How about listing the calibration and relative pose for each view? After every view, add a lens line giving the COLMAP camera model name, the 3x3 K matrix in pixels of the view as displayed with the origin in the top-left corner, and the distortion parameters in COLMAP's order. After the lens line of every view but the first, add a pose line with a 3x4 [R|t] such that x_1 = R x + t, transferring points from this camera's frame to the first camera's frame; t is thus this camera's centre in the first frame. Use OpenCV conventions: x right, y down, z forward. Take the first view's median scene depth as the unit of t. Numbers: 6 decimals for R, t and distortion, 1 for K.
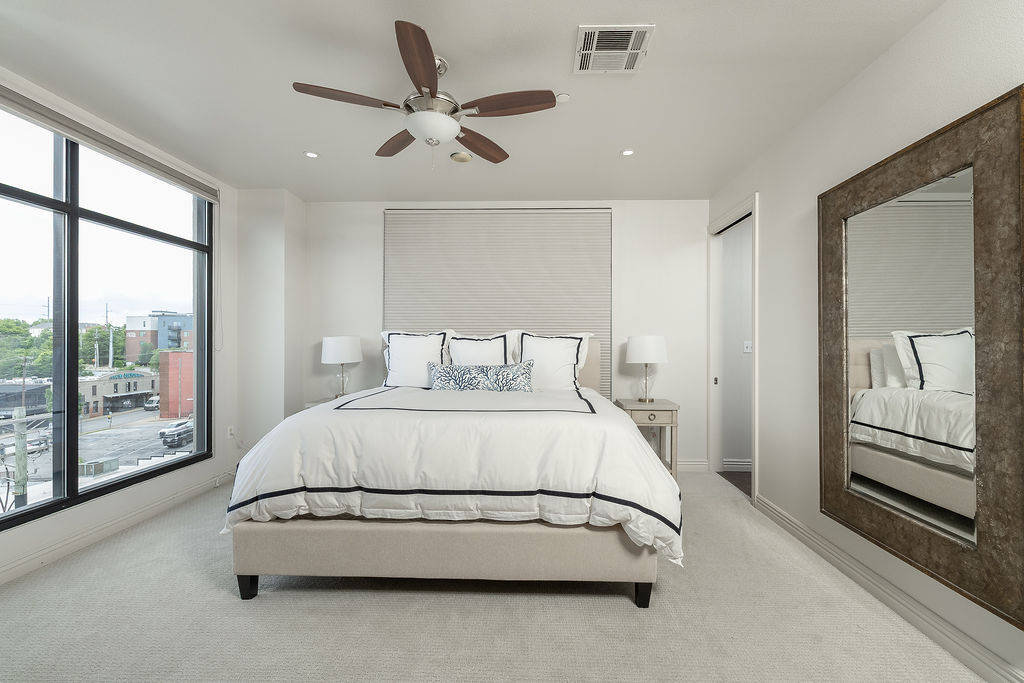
lens RADIAL K [[435.3, 0, 512.0], [0, 435.3, 341.5], [0, 0, 1]] dist [0.000199, 0.000055]
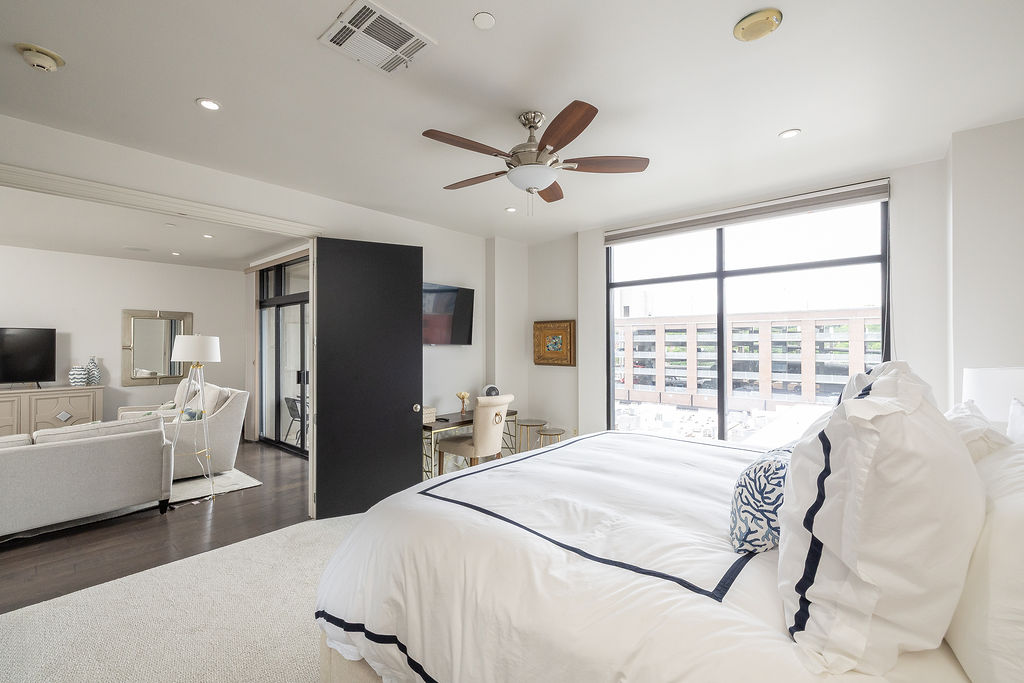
lens RADIAL K [[435.3, 0, 512.0], [0, 435.3, 341.5], [0, 0, 1]] dist [0.000199, 0.000055]
pose [[-0.625032, -0.005457, -0.780580, 0.429066], [0.006289, 0.999908, -0.012026, -0.046113], [0.780574, -0.012425, -0.624940, 1.018287]]
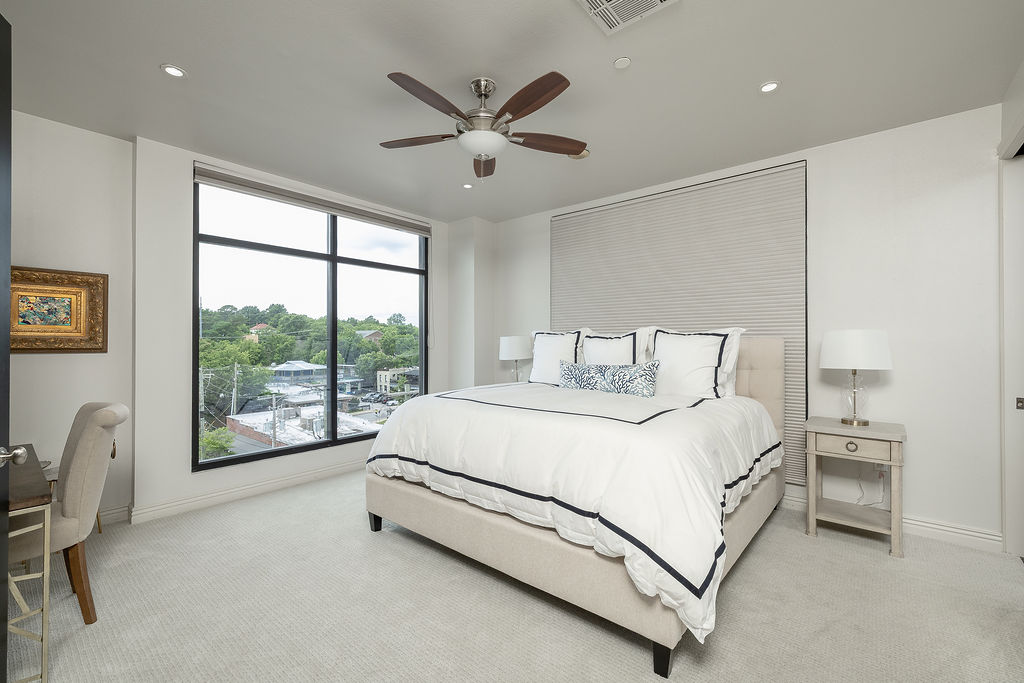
lens RADIAL K [[429.2, 0, 504.0], [0, 429.2, 338.0], [0, 0, 1]] dist [-0.000259, 0.000024]
pose [[0.783601, -0.009597, -0.621190, 0.328625], [0.006372, 0.999952, -0.007412, 0.001419], [0.621231, 0.001850, 0.783625, 0.121222]]
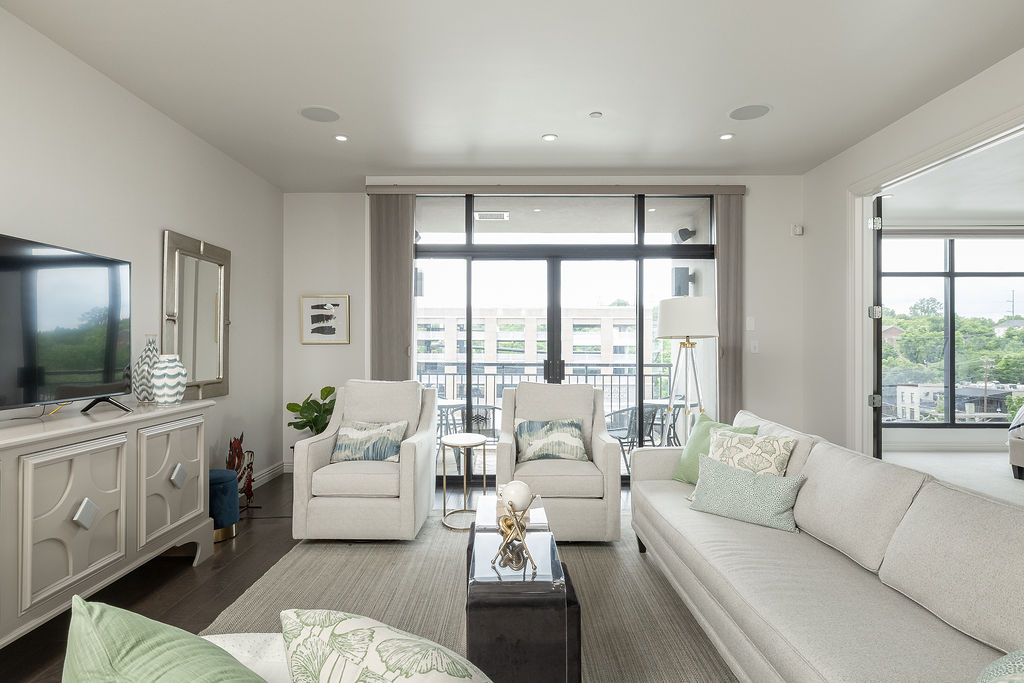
lens RADIAL K [[575.8, 0, 512.0], [0, 575.8, 341.5], [0, 0, 1]] dist [-0.021514, -0.001277]
pose [[0.027345, -0.006616, -0.999604, 1.069266], [0.005770, 0.999962, -0.006461, -0.001090], [0.999609, -0.005591, 0.027382, -0.749724]]
